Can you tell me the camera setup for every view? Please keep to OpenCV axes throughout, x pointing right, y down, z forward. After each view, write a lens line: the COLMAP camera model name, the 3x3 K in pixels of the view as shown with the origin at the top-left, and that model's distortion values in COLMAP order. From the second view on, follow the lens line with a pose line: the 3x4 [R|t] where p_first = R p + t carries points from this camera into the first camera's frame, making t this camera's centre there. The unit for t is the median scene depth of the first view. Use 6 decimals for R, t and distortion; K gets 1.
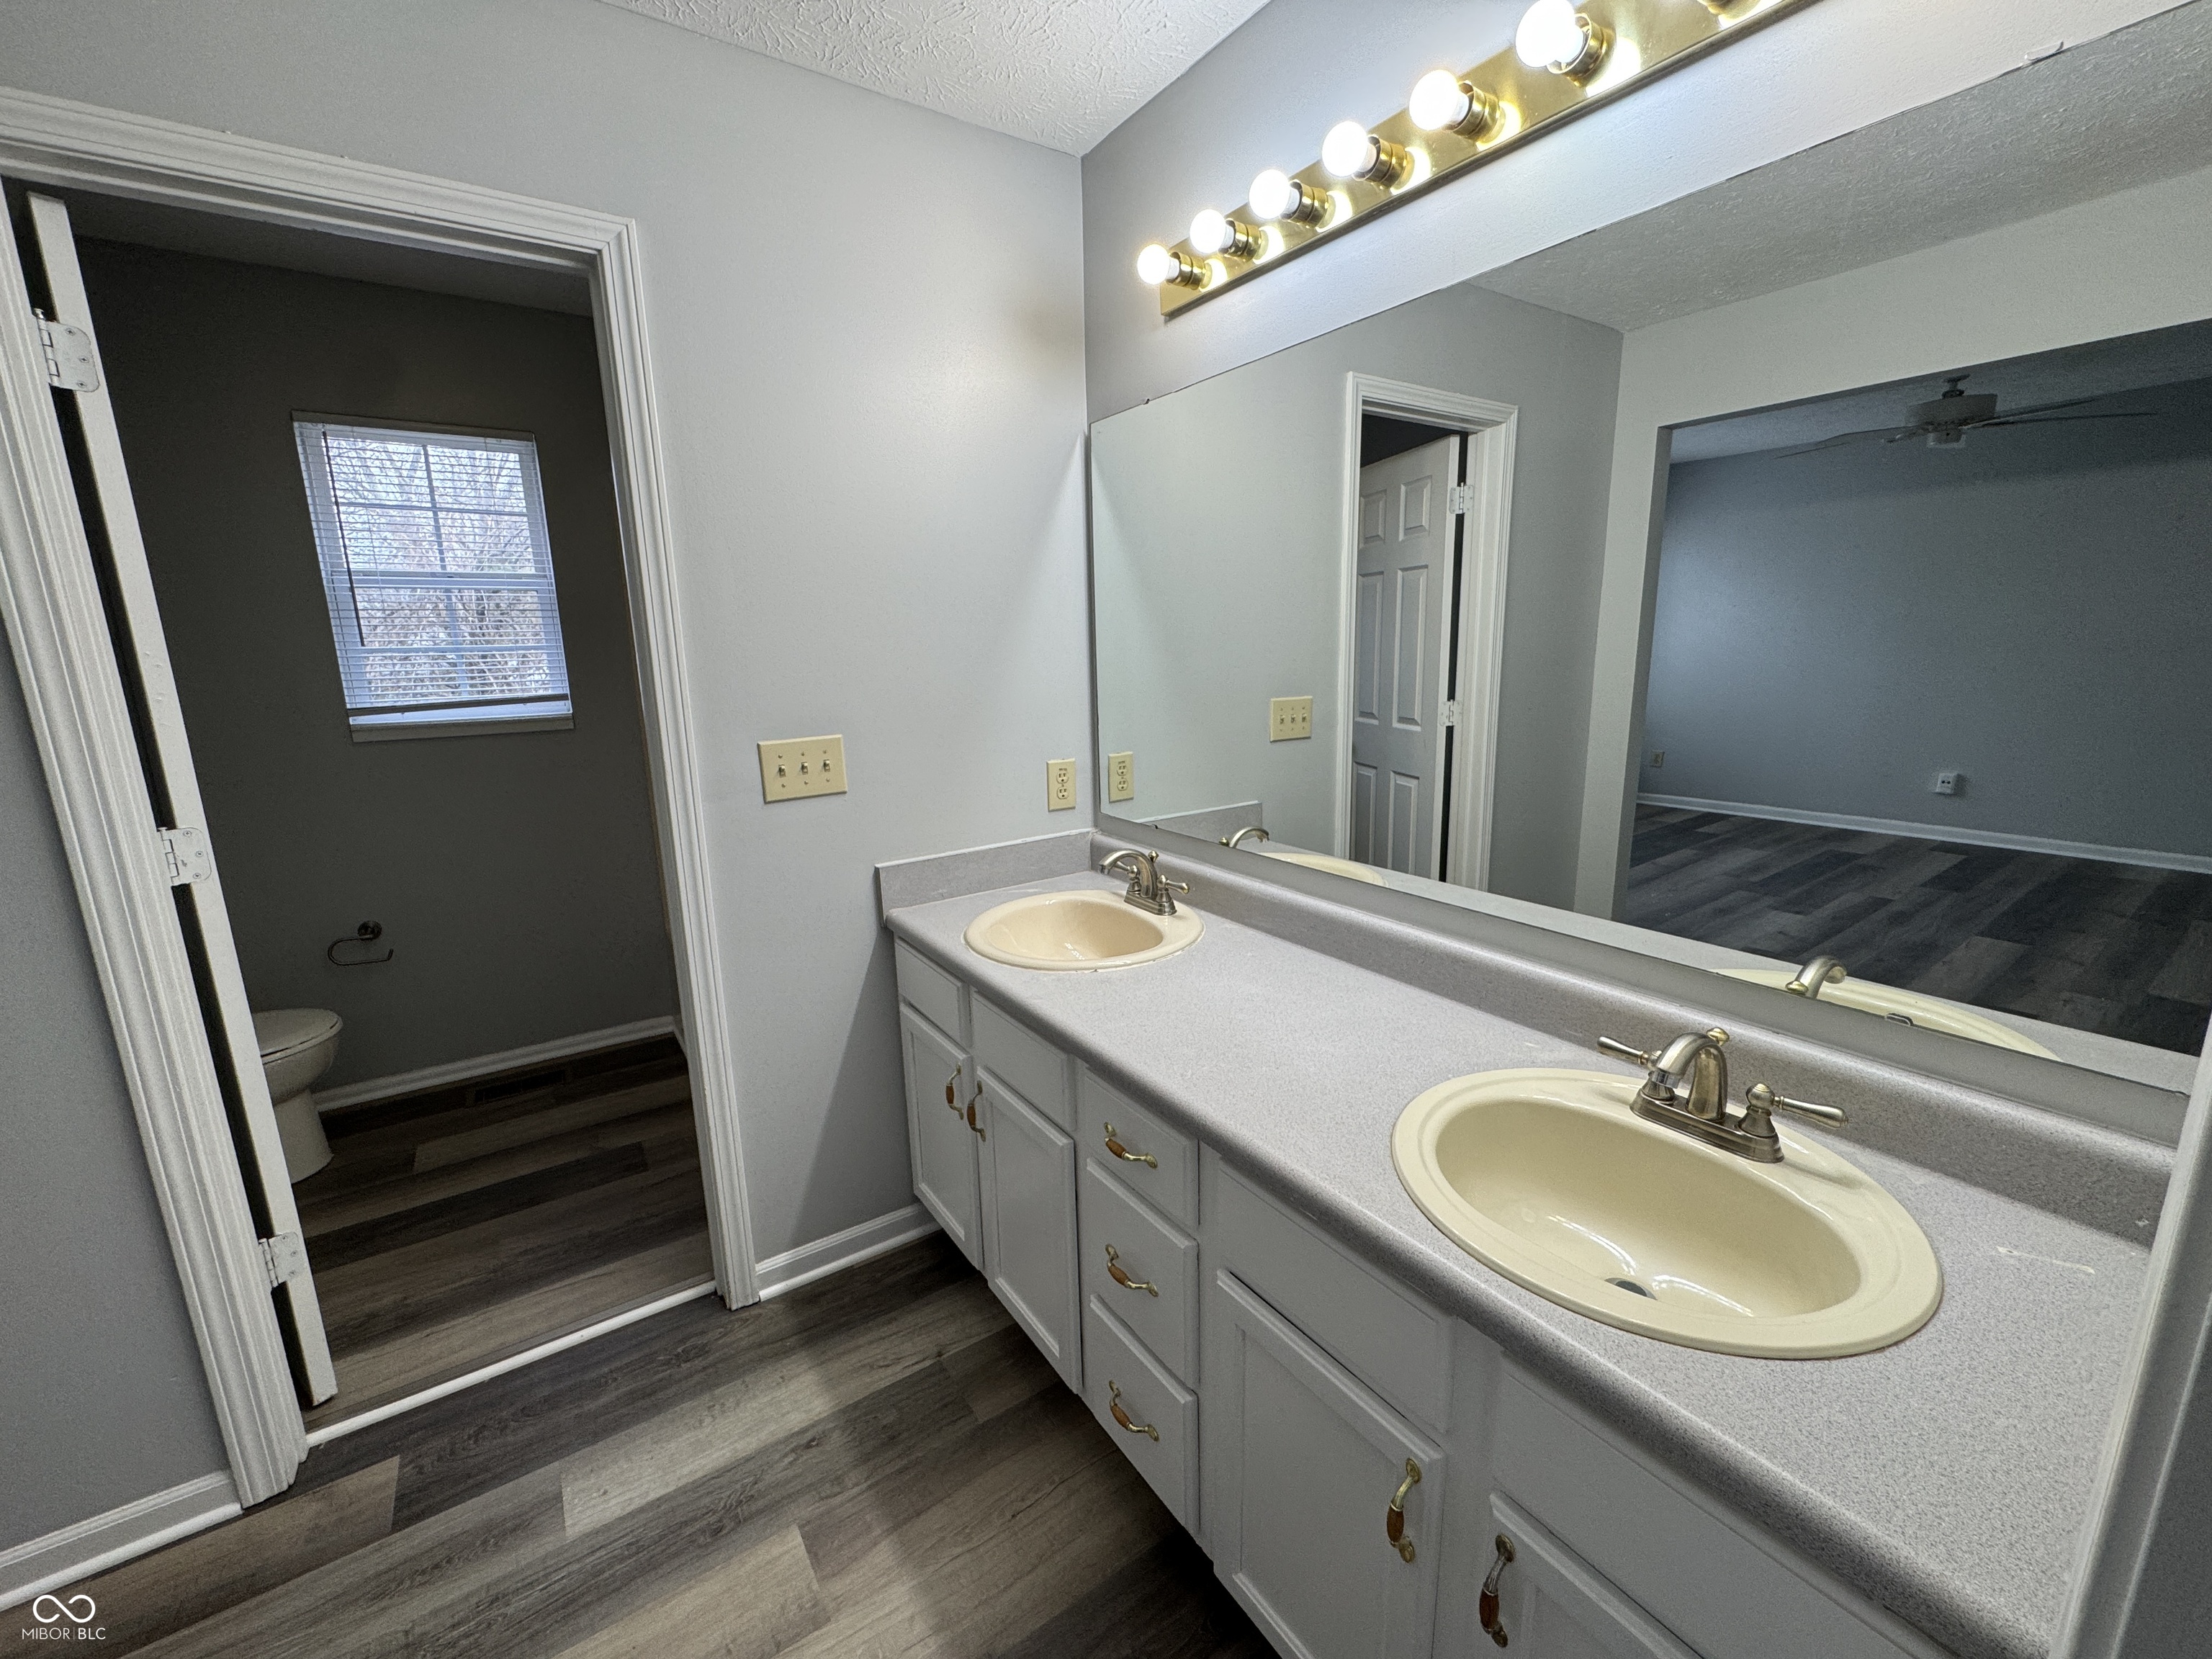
lens RADIAL K [[897.7, 0, 1086.8], [0, 897.7, 826.3], [0, 0, 1]] dist [-0.000287, 0.000090]
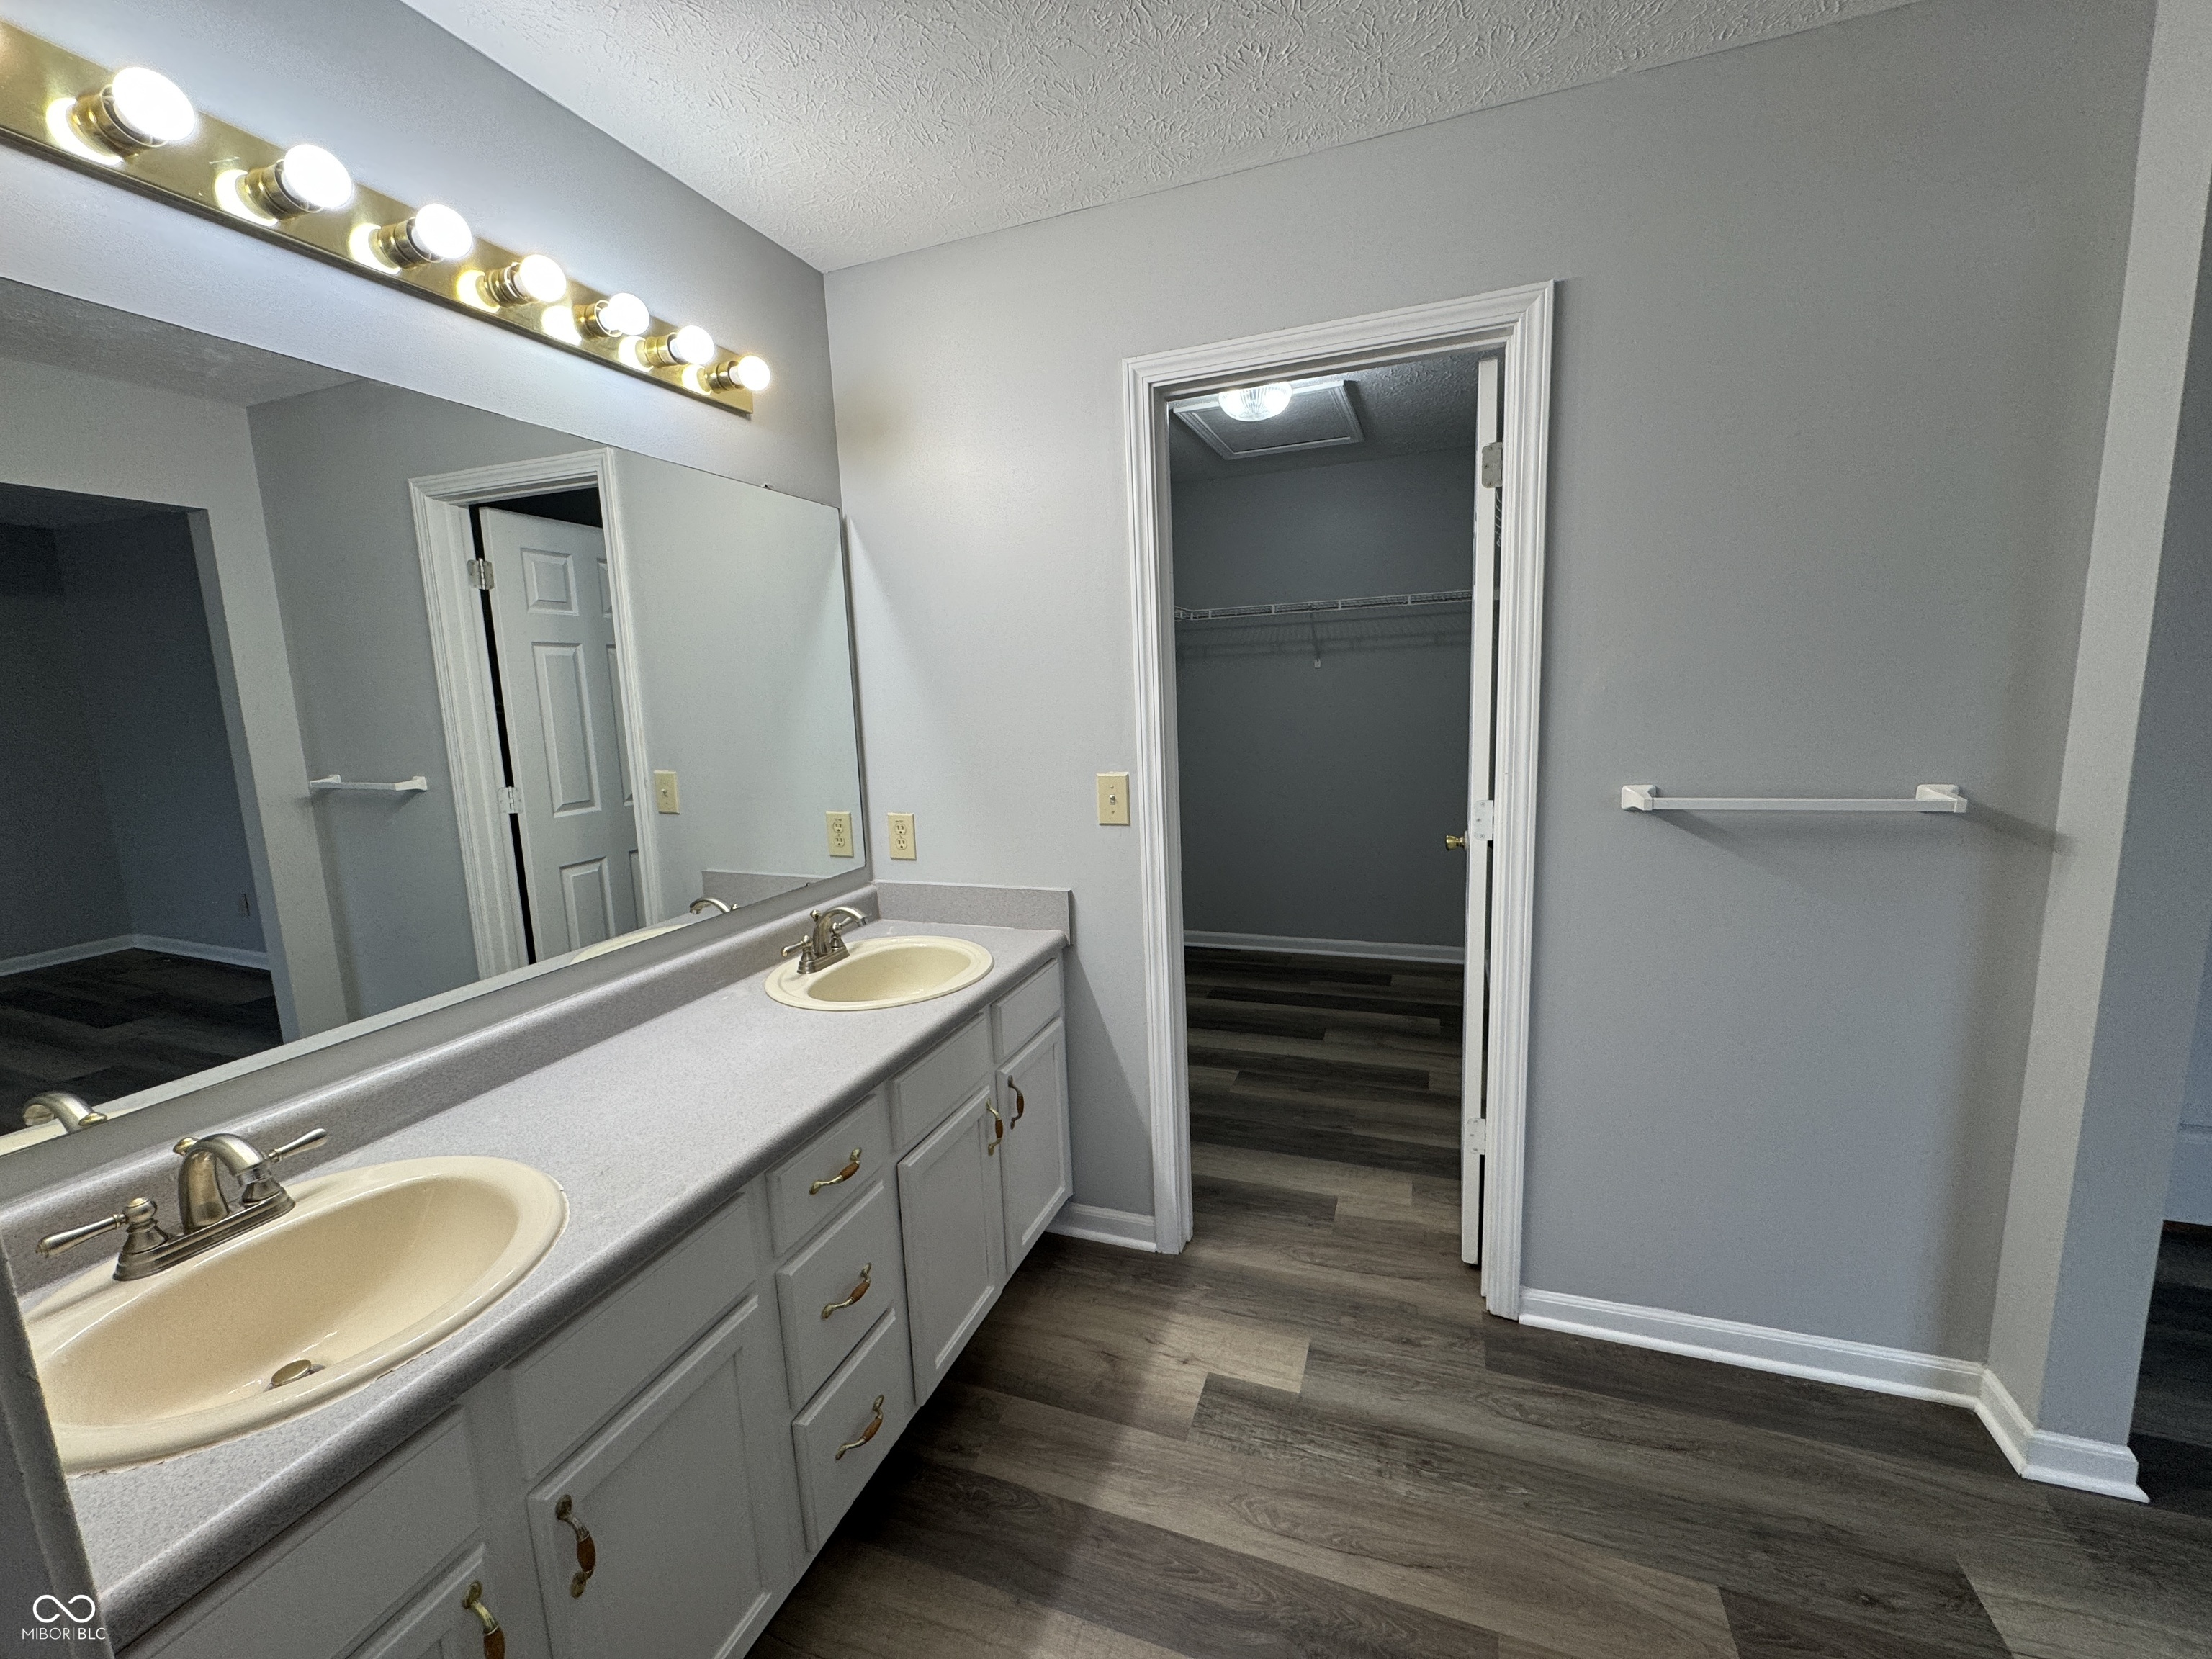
lens RADIAL K [[882.3, 0, 1103.5], [0, 882.3, 830.0], [0, 0, 1]] dist [-0.003800, 0.000206]
pose [[-0.591976, -0.064751, 0.803350, -0.826771], [0.231749, 0.940995, 0.246617, -0.187000], [-0.771918, 0.332167, -0.542041, 1.000915]]
